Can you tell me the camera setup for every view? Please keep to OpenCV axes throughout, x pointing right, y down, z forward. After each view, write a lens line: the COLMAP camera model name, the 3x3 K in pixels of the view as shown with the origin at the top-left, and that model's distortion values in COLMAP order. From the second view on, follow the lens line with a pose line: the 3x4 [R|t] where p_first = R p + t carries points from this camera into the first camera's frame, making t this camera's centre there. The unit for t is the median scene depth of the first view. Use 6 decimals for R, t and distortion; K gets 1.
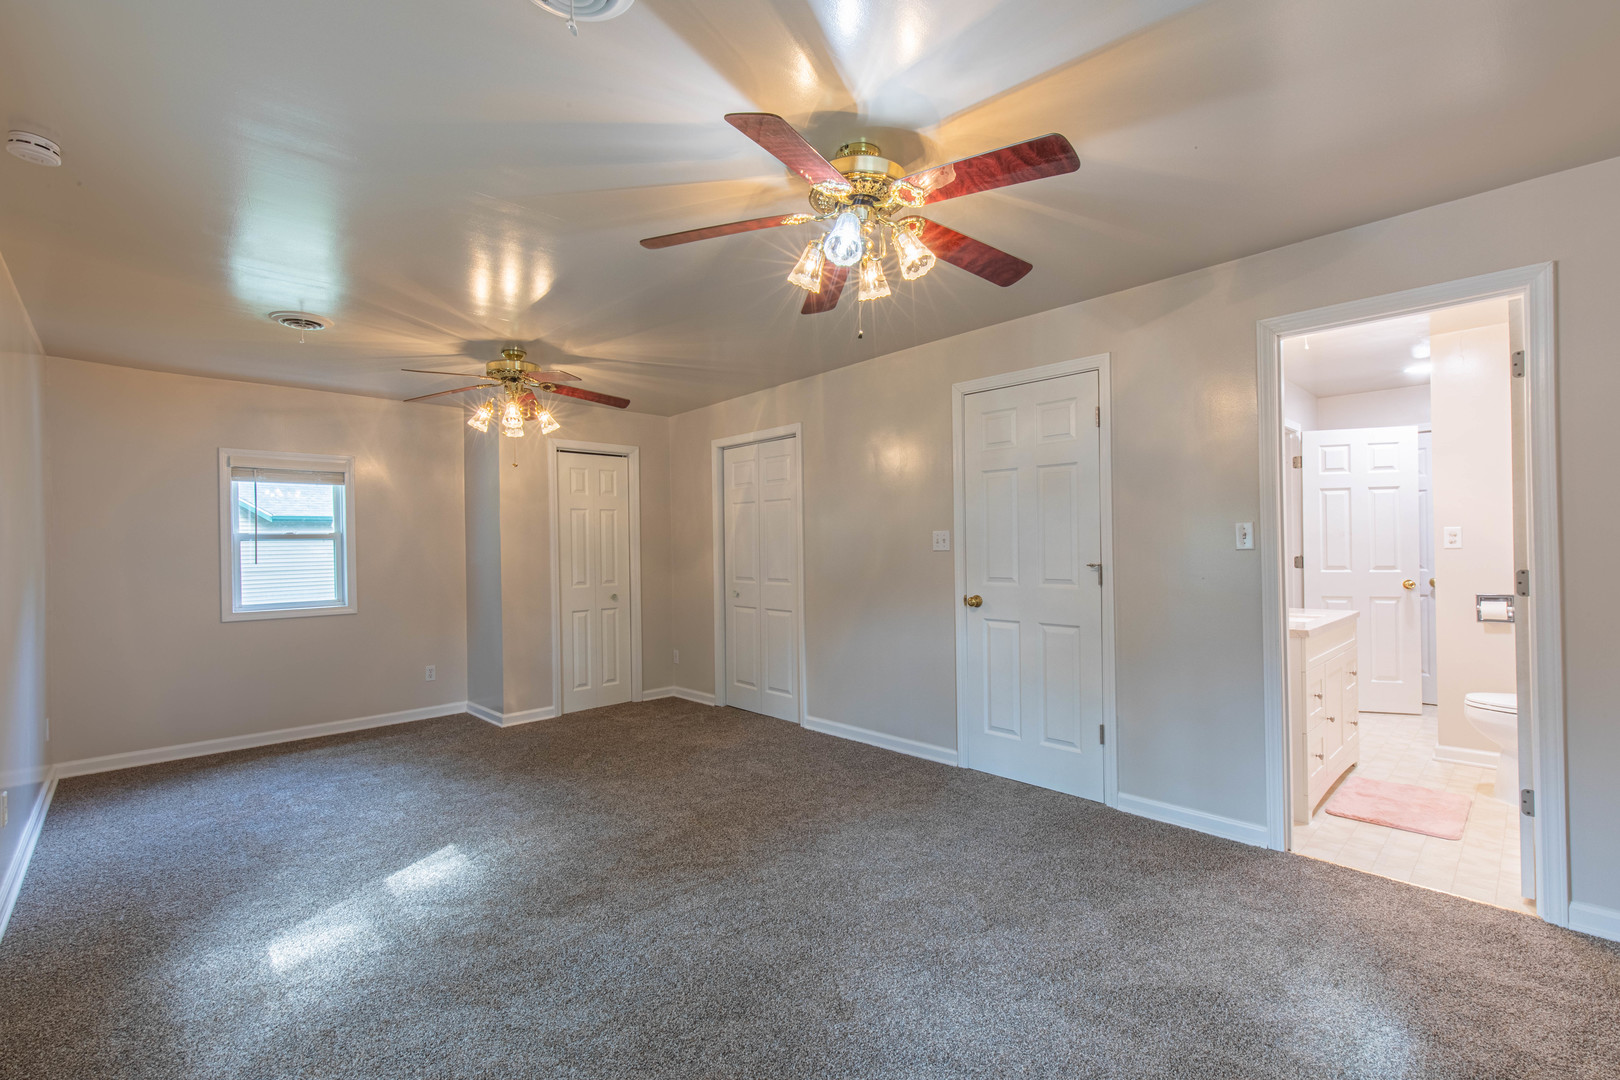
lens RADIAL K [[722.3, 0, 818.9], [0, 722.3, 540.1], [0, 0, 1]] dist [0.003520, 0.000117]
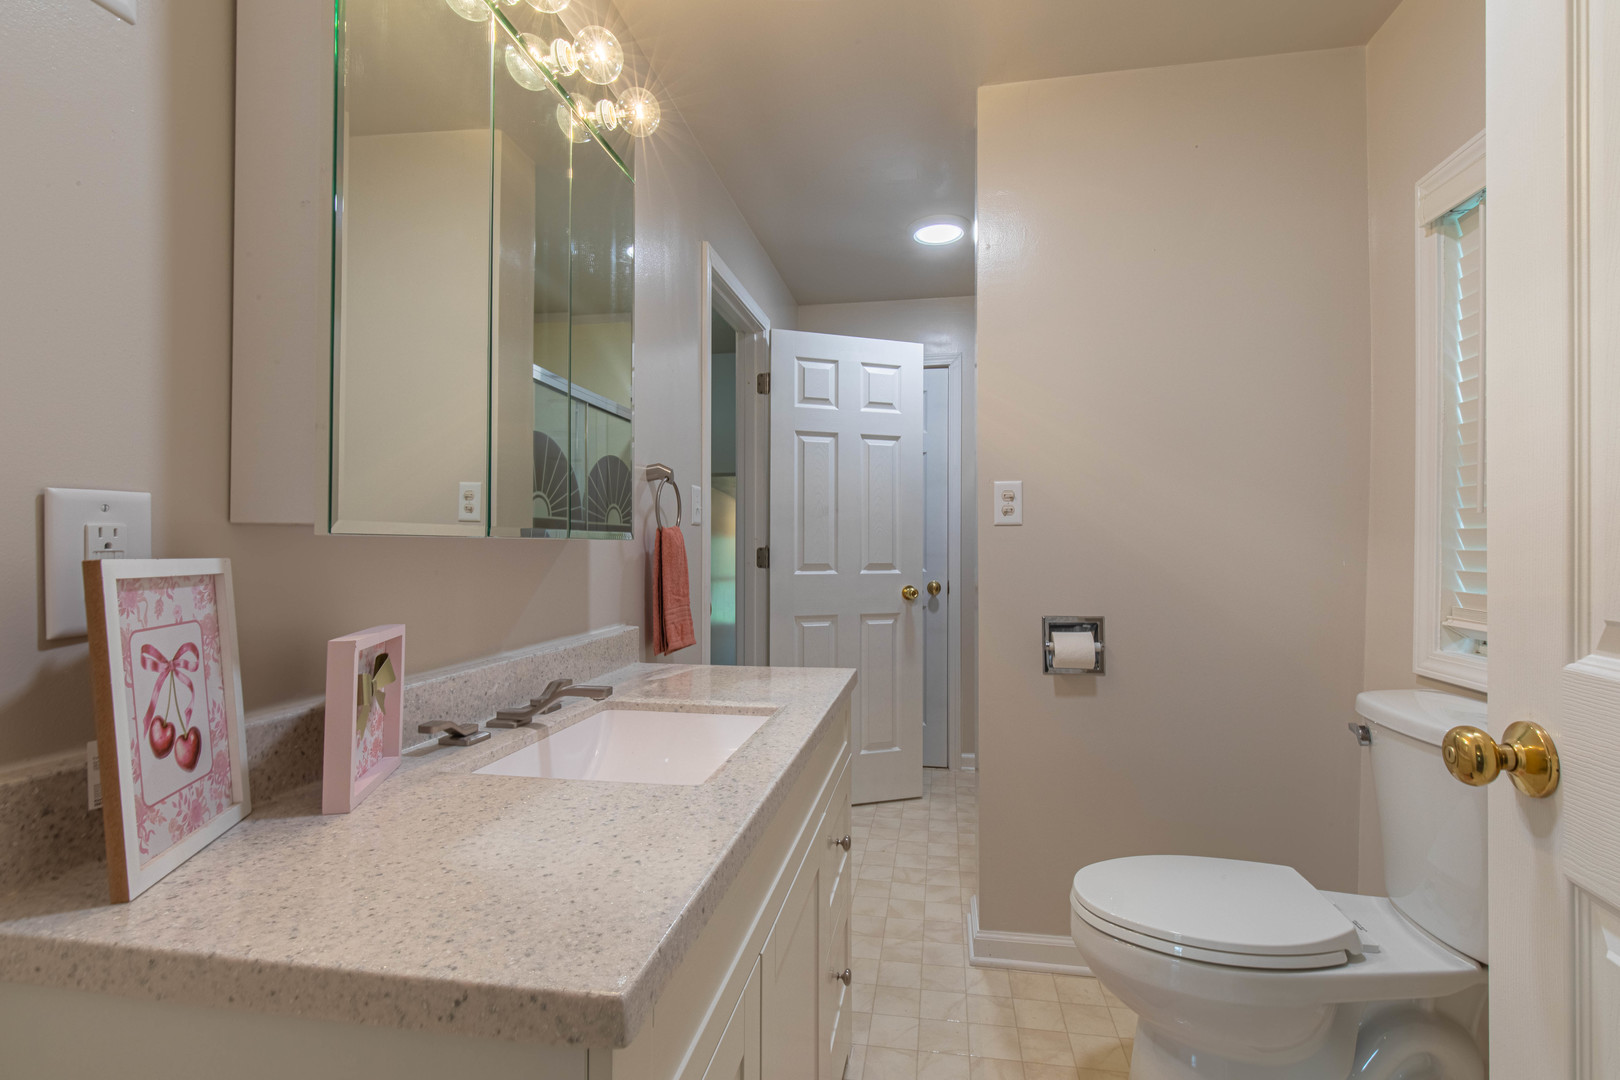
lens RADIAL K [[722.3, 0, 814.0], [0, 722.3, 542.4], [0, 0, 1]] dist [0.003520, 0.000117]
pose [[0.817877, 0.015733, 0.575178, 0.362635], [-0.014974, 0.999870, -0.006058, 0.021142], [-0.575198, -0.003658, 0.818006, 0.502856]]
